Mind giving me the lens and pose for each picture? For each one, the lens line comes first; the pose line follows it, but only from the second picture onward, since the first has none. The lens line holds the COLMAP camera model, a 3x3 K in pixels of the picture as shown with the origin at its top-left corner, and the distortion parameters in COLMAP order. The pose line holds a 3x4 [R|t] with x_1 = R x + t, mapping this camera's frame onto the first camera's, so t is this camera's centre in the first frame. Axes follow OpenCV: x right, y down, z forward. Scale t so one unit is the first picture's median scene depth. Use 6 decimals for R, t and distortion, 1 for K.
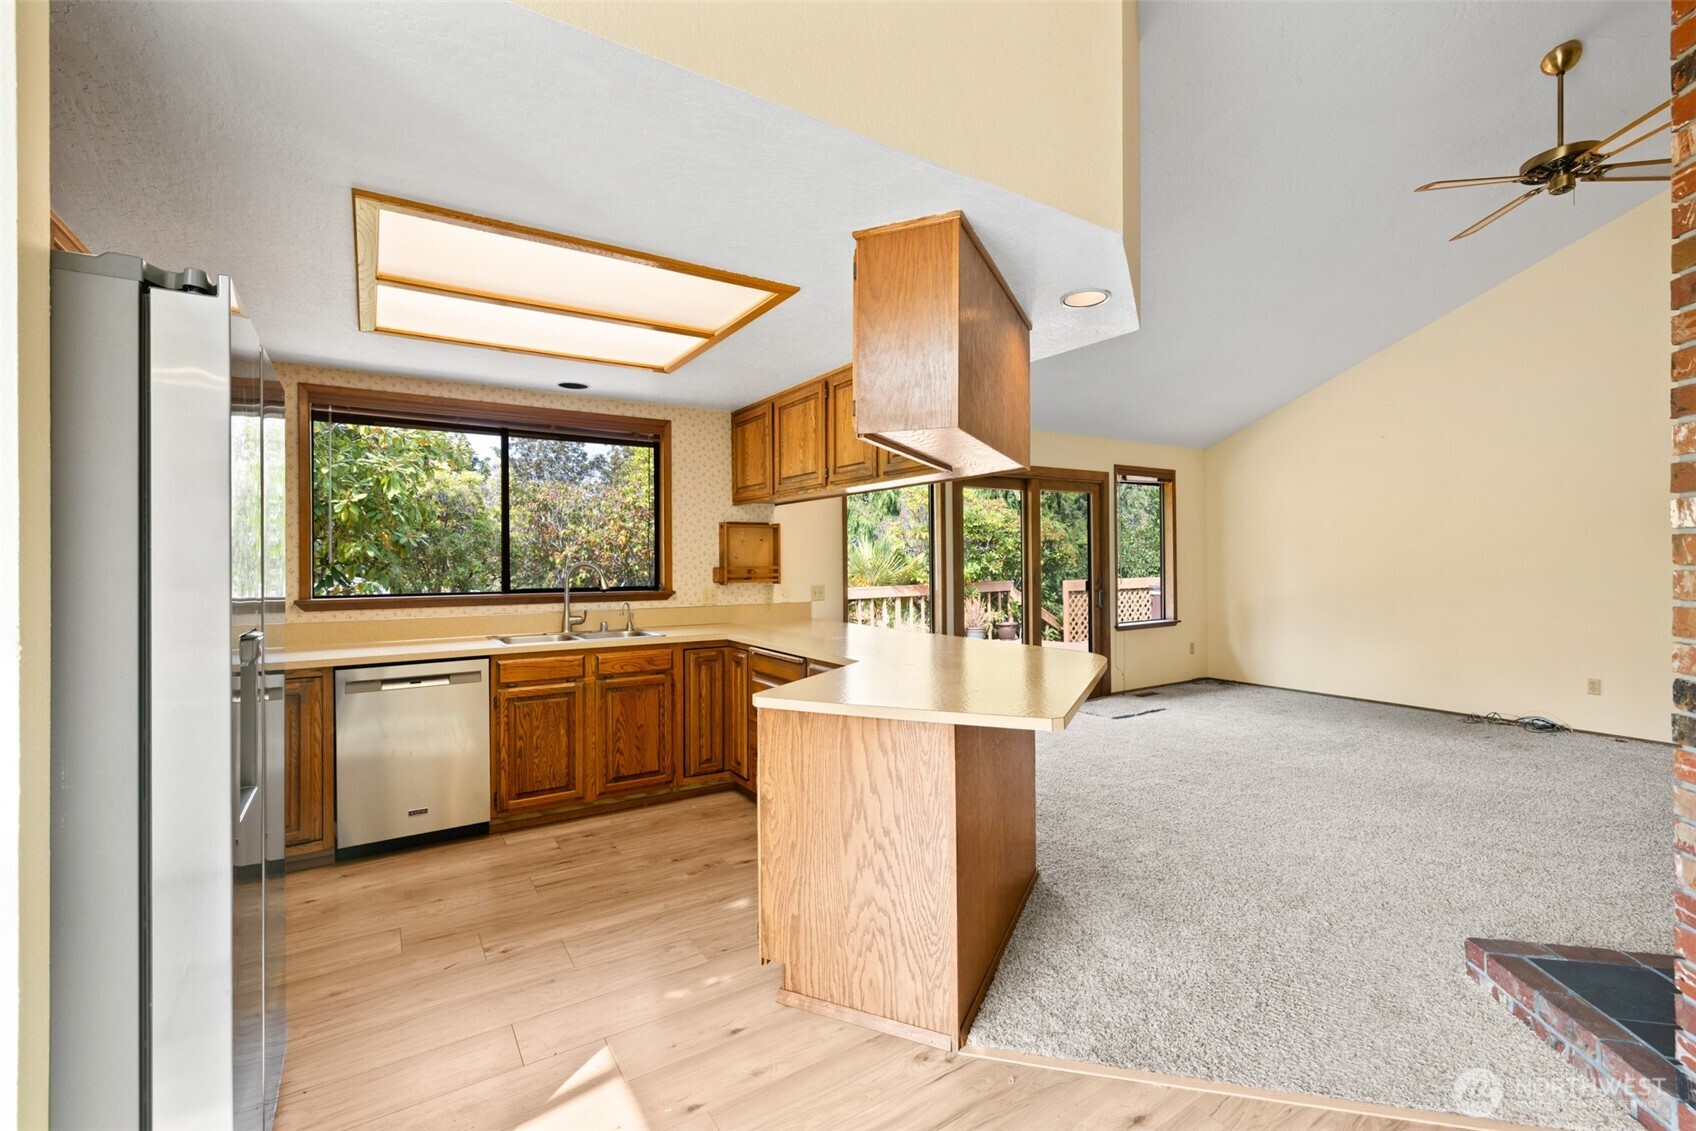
lens RADIAL K [[719.5, 0, 848.0], [0, 719.5, 565.5], [0, 0, 1]] dist [0.002498, 0.000135]
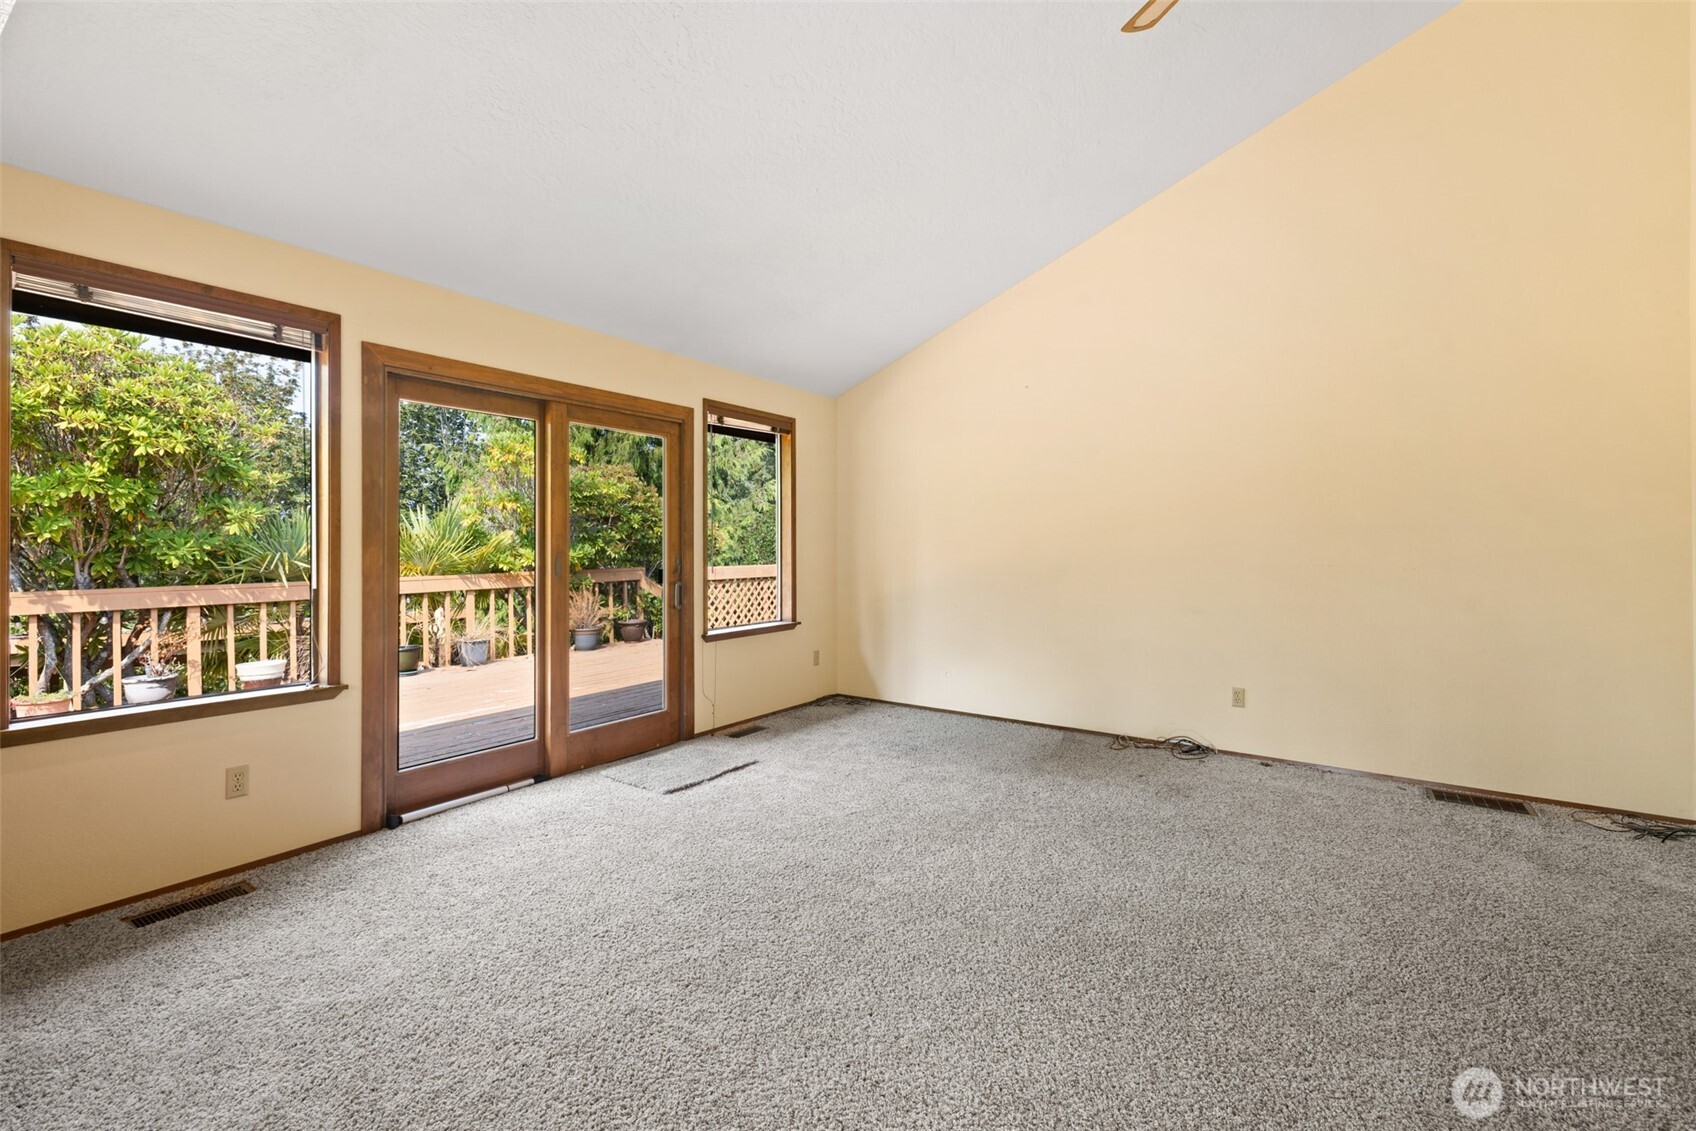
lens RADIAL K [[734.2, 0, 843.7], [0, 734.2, 551.5], [0, 0, 1]] dist [-0.000201, 0.000023]
pose [[0.920311, 0.007235, 0.391121, 0.130849], [-0.007433, 0.999972, -0.001007, 0.002724], [-0.391117, -0.001981, 0.920339, 0.181893]]
